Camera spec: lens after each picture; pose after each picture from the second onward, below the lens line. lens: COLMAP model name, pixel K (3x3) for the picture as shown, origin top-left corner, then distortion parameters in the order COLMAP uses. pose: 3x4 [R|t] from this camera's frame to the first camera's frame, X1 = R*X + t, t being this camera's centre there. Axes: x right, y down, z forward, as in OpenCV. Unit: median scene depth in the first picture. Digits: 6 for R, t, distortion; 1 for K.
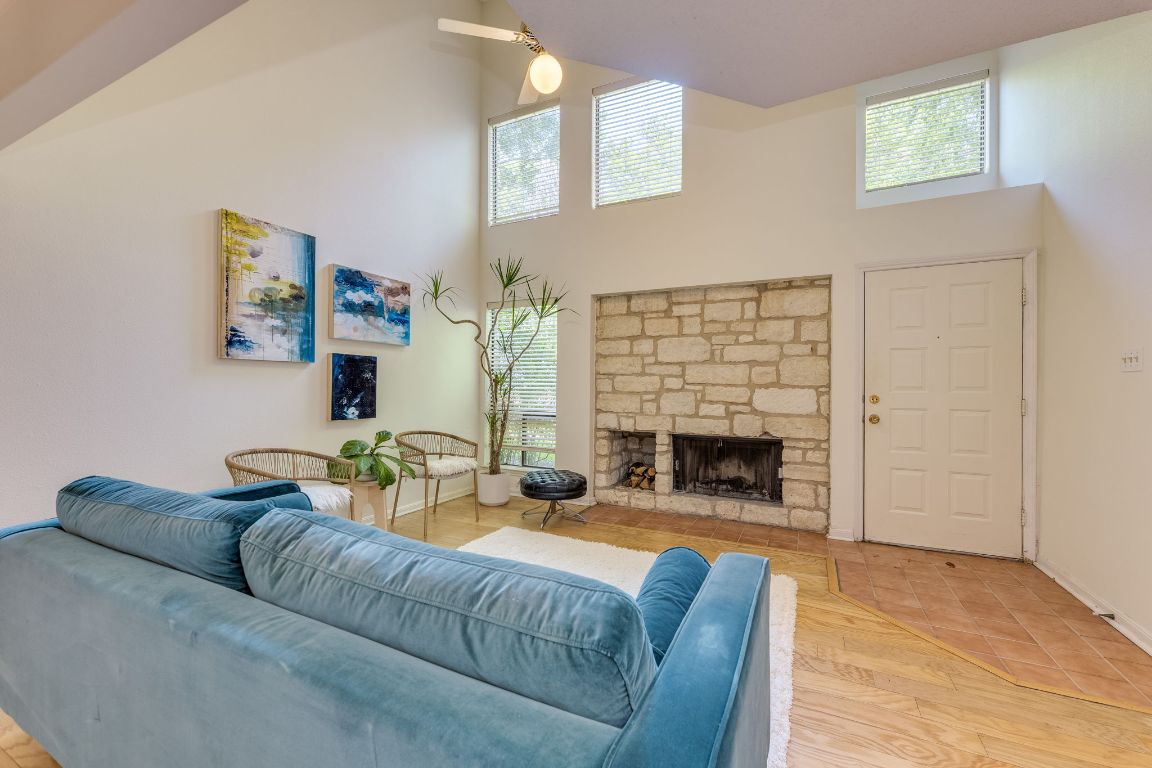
lens RADIAL K [[473.0, 0, 573.3], [0, 473.0, 385.7], [0, 0, 1]] dist [-0.000661, -0.000367]
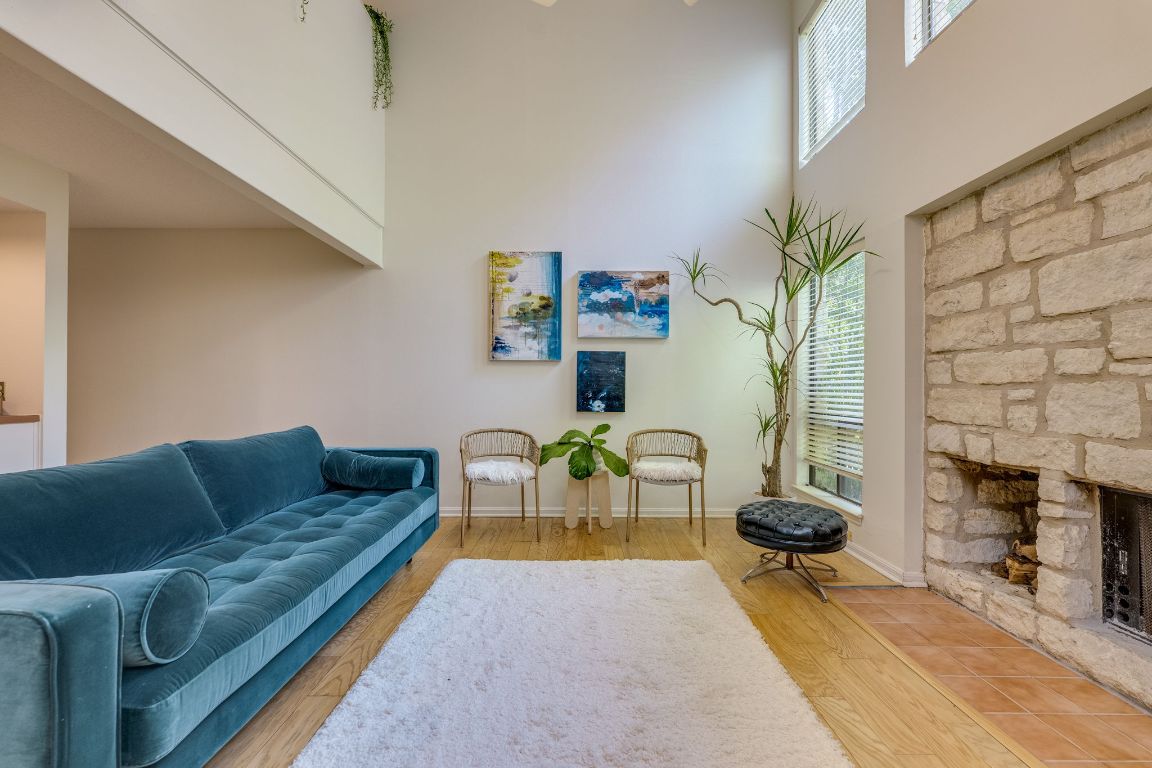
lens RADIAL K [[473.0, 0, 573.3], [0, 473.0, 385.7], [0, 0, 1]] dist [-0.000661, -0.000367]
pose [[0.434997, -0.013330, -0.900333, 0.429209], [-0.000985, 0.999883, -0.015280, 0.026165], [0.900431, 0.007533, 0.434933, 0.447348]]
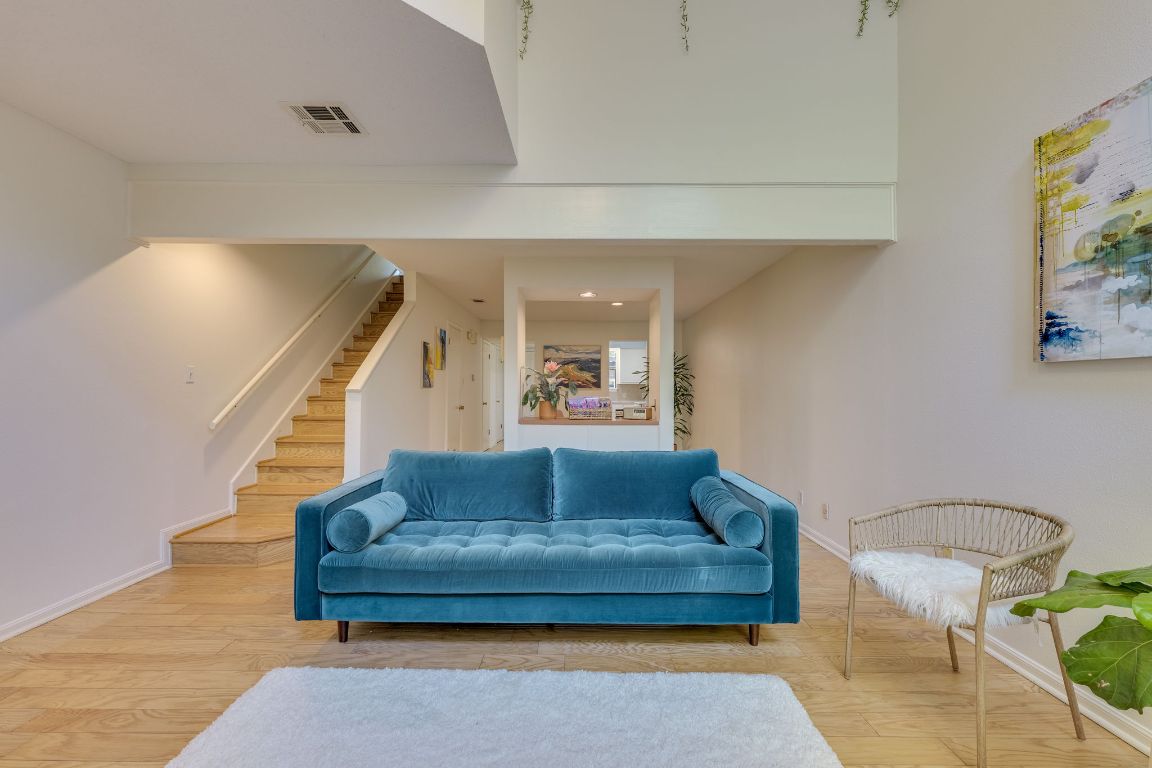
lens RADIAL K [[473.0, 0, 573.3], [0, 473.0, 385.7], [0, 0, 1]] dist [-0.000661, -0.000367]
pose [[-0.898357, -0.015056, -0.439007, 0.096050], [-0.013288, 0.999887, -0.007099, -0.009101], [0.439064, -0.000544, -0.898455, 0.943481]]
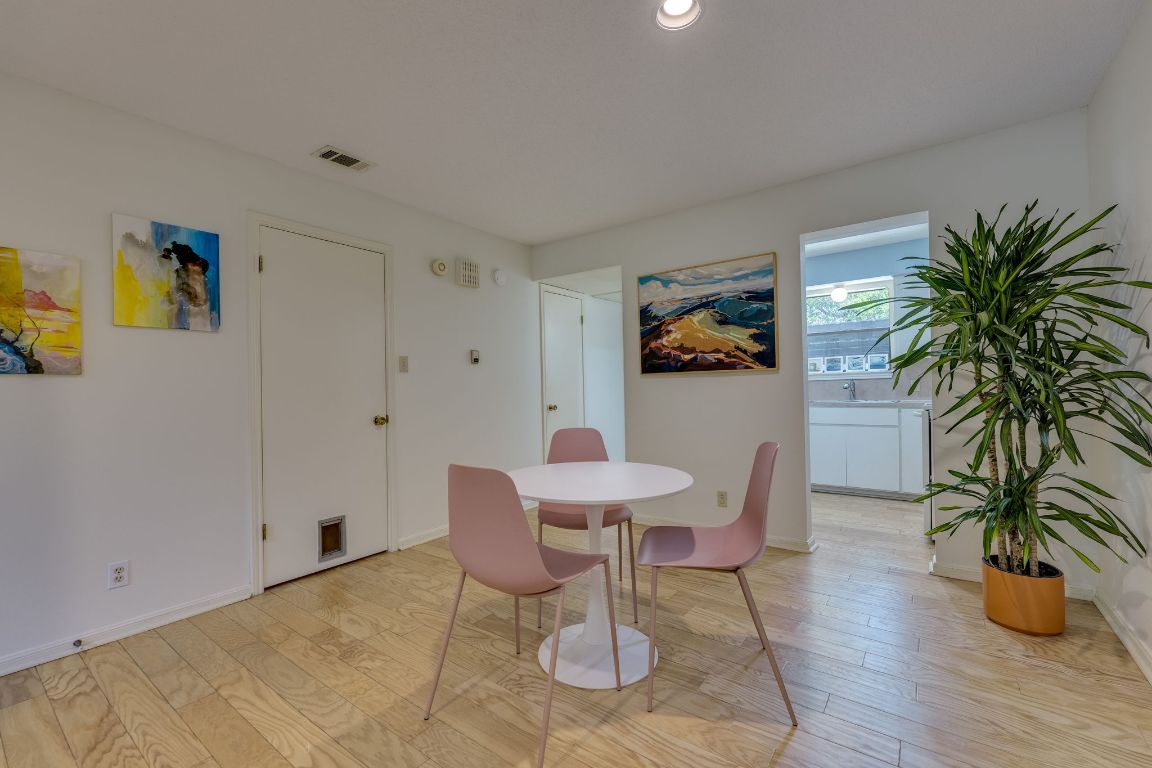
lens RADIAL K [[483.5, 0, 590.1], [0, 483.5, 384.6], [0, 0, 1]] dist [0.000378, -0.000403]
pose [[-0.987272, 0.018320, 0.157983, -0.771050], [0.017684, 0.999829, -0.005431, 0.013069], [-0.158056, -0.002568, -0.987427, -0.073612]]
